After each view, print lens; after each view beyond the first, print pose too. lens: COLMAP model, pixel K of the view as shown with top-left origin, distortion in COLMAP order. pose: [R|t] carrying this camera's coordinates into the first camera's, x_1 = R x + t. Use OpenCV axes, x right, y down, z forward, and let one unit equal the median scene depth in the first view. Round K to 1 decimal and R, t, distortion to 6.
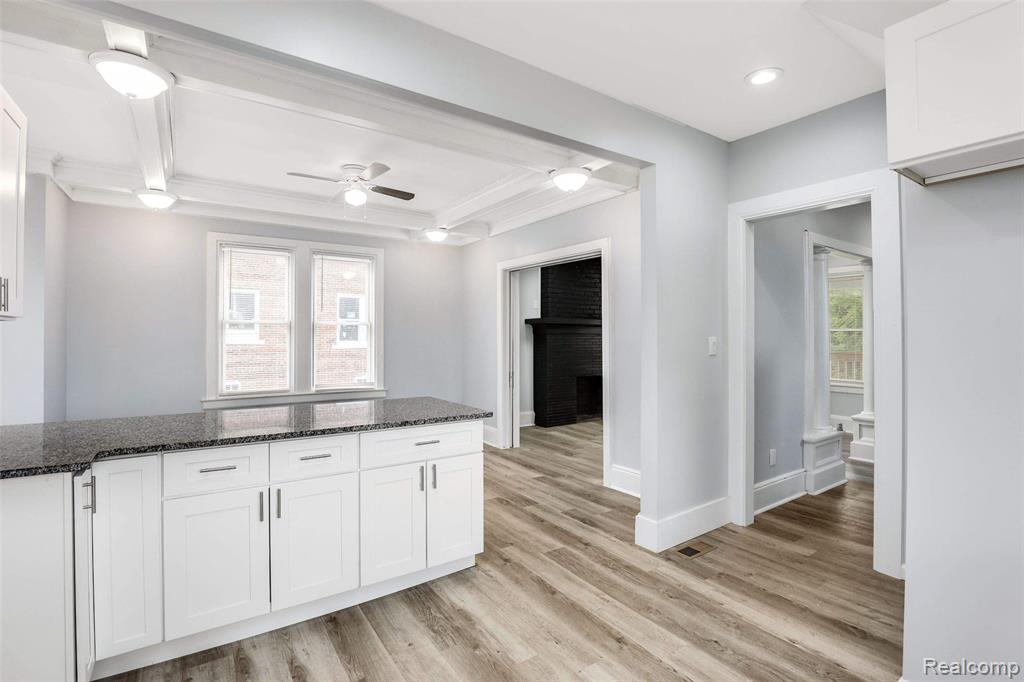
lens RADIAL K [[476.6, 0, 512.1], [0, 476.6, 338.1], [0, 0, 1]] dist [-0.022206, -0.000250]
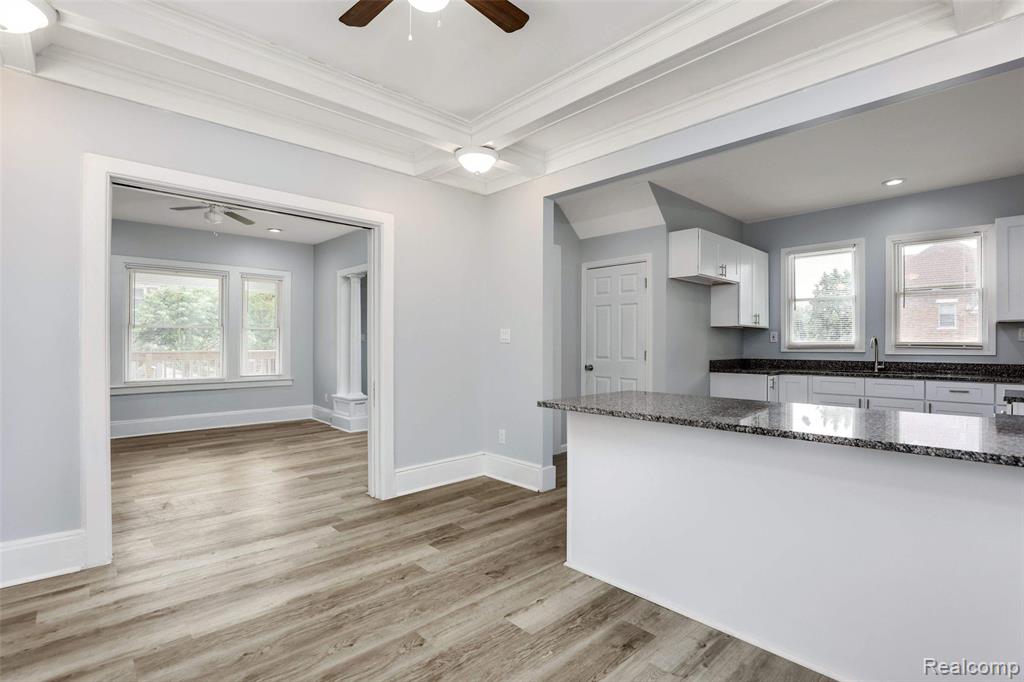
lens RADIAL K [[476.6, 0, 508.6], [0, 476.6, 342.3], [0, 0, 1]] dist [-0.022206, -0.000250]
pose [[-0.145747, -0.000793, 0.989322, -0.809929], [-0.005973, 0.999982, -0.000078, 0.017321], [-0.989304, -0.005921, -0.145749, 1.018052]]
